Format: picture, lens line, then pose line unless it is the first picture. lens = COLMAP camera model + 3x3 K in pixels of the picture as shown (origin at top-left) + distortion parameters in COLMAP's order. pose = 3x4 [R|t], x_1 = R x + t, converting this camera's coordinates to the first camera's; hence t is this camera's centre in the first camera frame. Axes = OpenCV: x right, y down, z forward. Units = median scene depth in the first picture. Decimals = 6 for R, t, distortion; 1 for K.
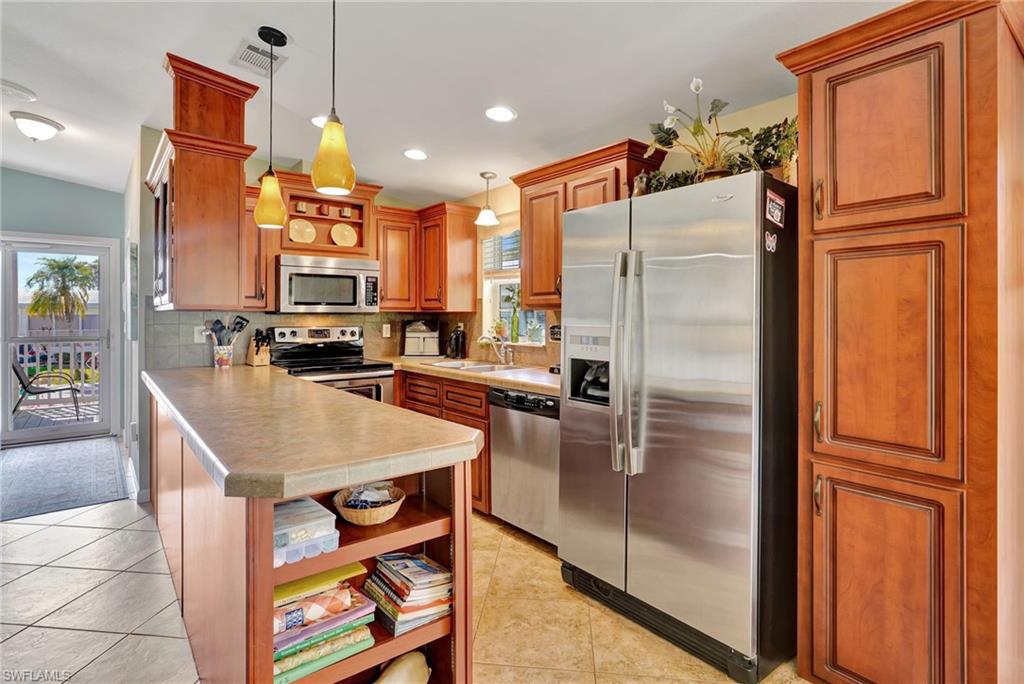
lens RADIAL K [[510.2, 0, 503.4], [0, 510.2, 314.8], [0, 0, 1]] dist [-0.003468, 0.002136]
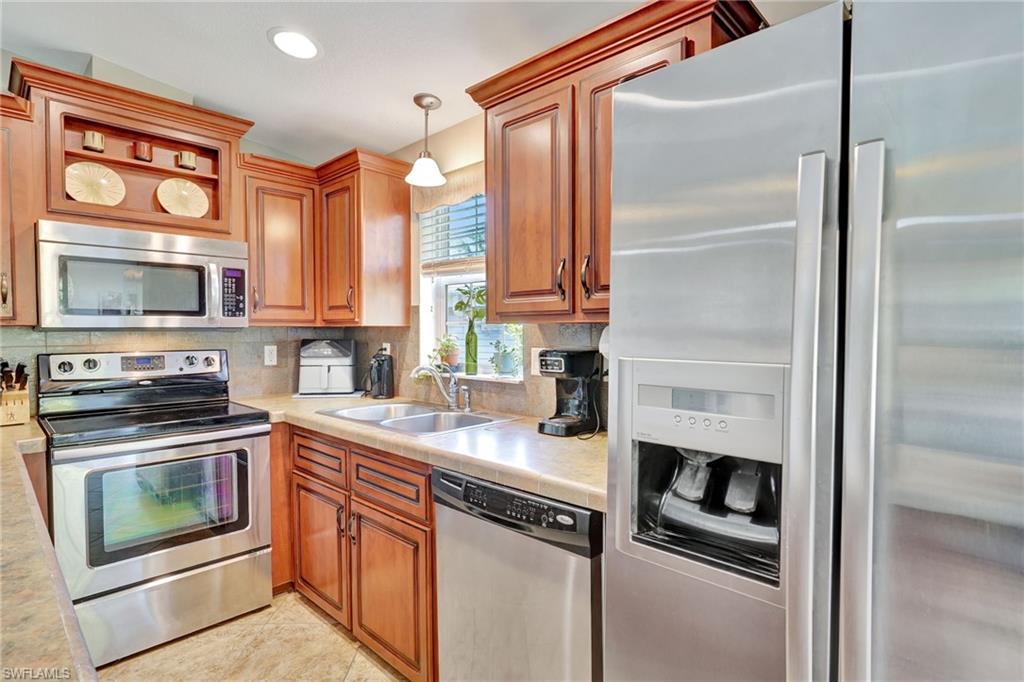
lens RADIAL K [[510.2, 0, 505.2], [0, 510.2, 342.2], [0, 0, 1]] dist [-0.003468, 0.002136]
pose [[0.992349, -0.004936, 0.123368, -0.013971], [0.001710, 0.999654, 0.026247, -0.002519], [-0.123455, -0.025835, 0.992014, 0.370781]]
